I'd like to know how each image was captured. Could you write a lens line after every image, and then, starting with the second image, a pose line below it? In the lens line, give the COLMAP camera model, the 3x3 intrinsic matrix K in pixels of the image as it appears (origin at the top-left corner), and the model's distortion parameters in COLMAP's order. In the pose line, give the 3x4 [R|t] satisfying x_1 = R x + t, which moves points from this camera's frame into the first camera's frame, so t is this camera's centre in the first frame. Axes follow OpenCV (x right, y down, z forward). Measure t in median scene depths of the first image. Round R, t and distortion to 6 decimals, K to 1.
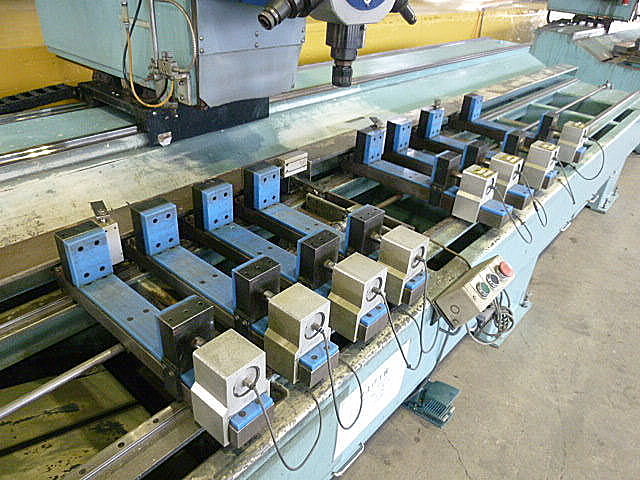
lens RADIAL K [[481.5, 0, 322.2], [0, 481.5, 237.0], [0, 0, 1]] dist [-0.001750, -0.011122]
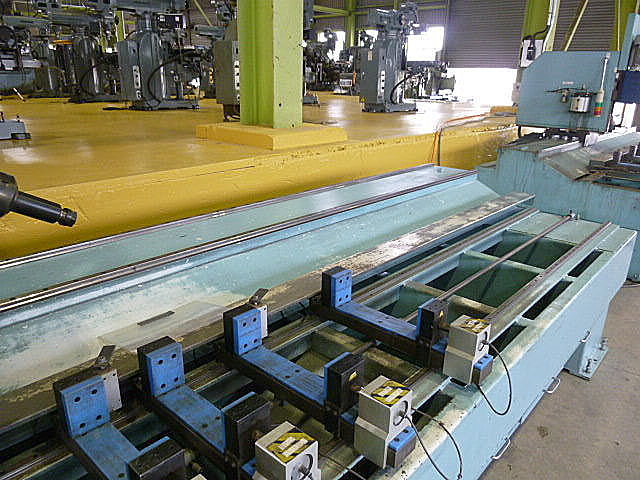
lens RADIAL K [[481.5, 0, 321.1], [0, 481.5, 244.5], [0, 0, 1]] dist [-0.001750, -0.011122]
pose [[0.998308, -0.041705, -0.040529, 0.202533], [0.032785, 0.979228, -0.200095, -0.121004], [0.048032, 0.198428, 0.978938, 0.189249]]
